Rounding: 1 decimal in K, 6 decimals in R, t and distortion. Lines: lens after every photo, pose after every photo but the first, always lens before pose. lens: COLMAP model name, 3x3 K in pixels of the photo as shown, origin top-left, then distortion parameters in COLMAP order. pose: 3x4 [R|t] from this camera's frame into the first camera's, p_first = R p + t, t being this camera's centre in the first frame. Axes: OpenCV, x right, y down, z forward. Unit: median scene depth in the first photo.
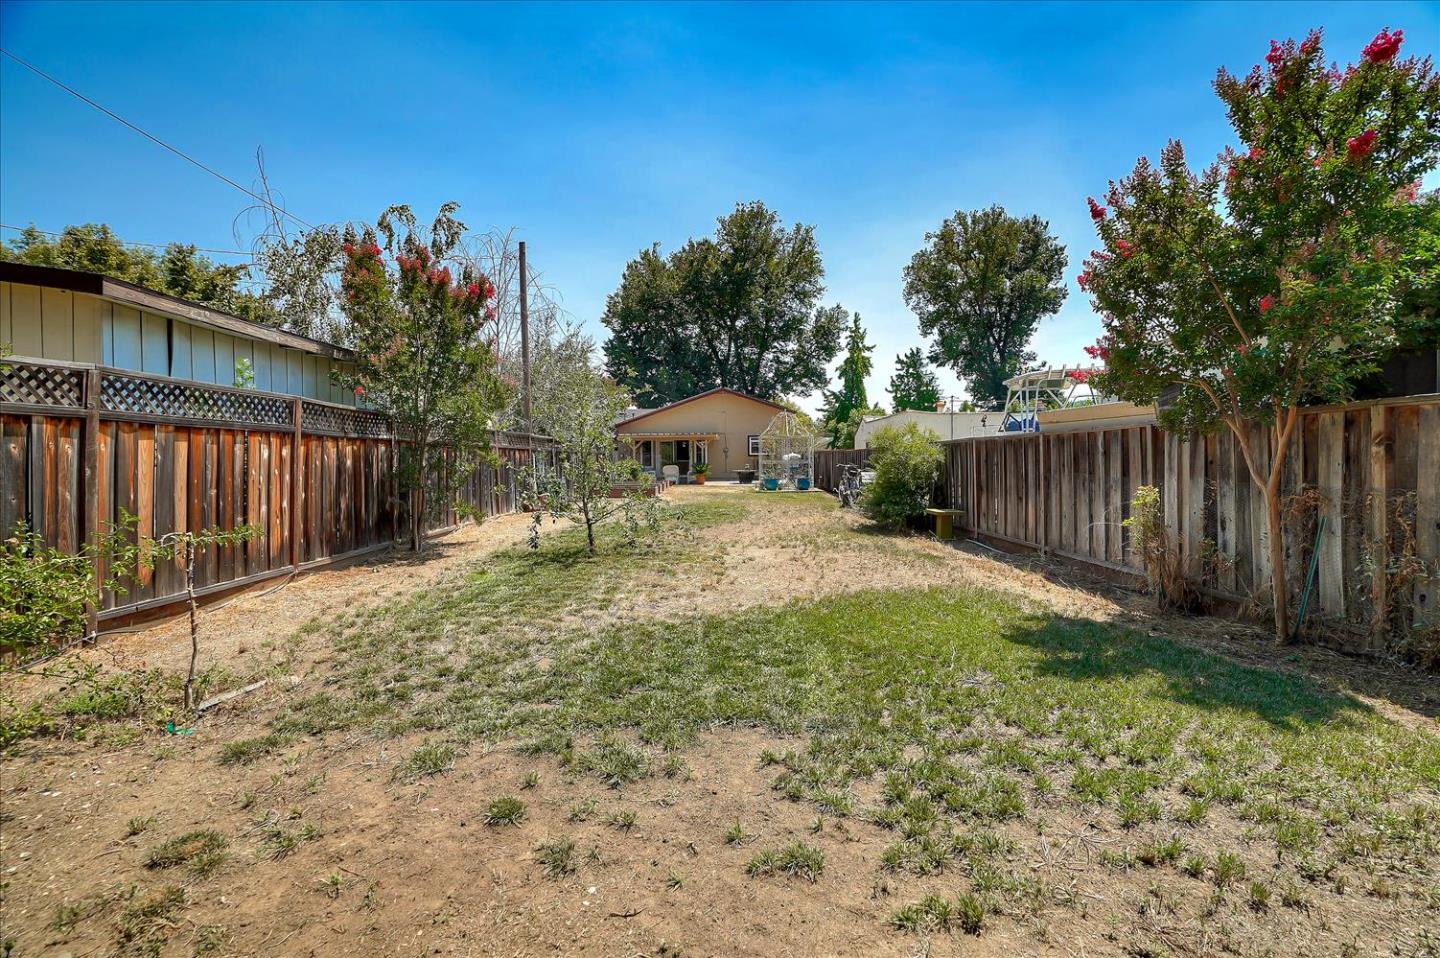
lens RADIAL K [[674.9, 0, 721.9], [0, 674.9, 479.1], [0, 0, 1]] dist [-0.030300, 0.000421]
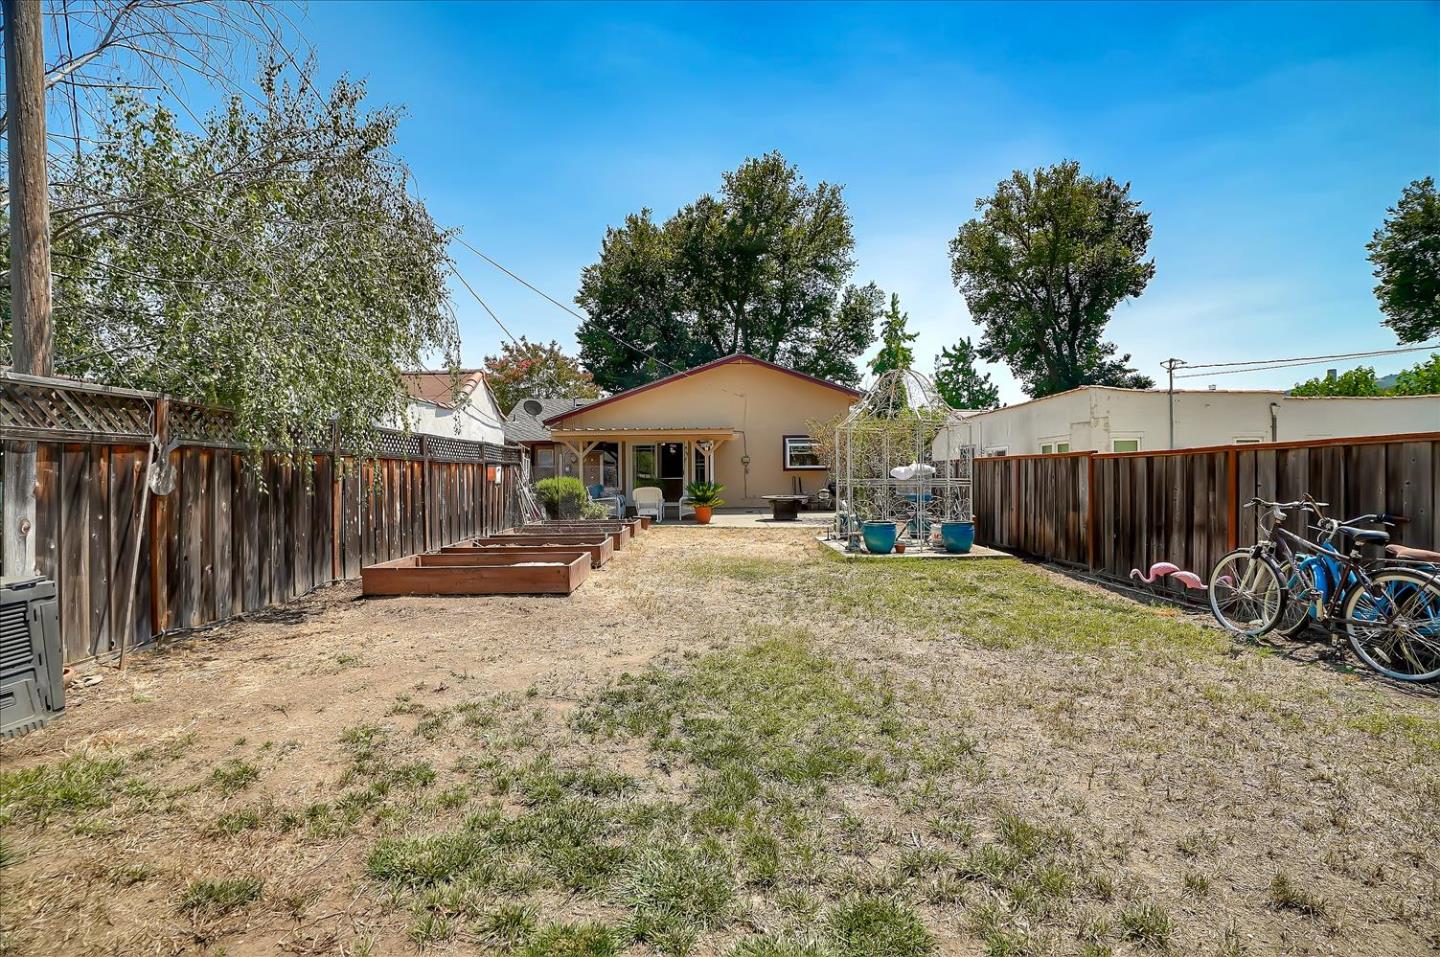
lens RADIAL K [[674.9, 0, 721.9], [0, 674.9, 478.6], [0, 0, 1]] dist [-0.030300, 0.000421]
pose [[0.999992, 0.002285, 0.003305, -0.008220], [-0.002205, 0.999707, -0.024120, -0.006204], [-0.003359, 0.024113, 0.999704, 0.203889]]
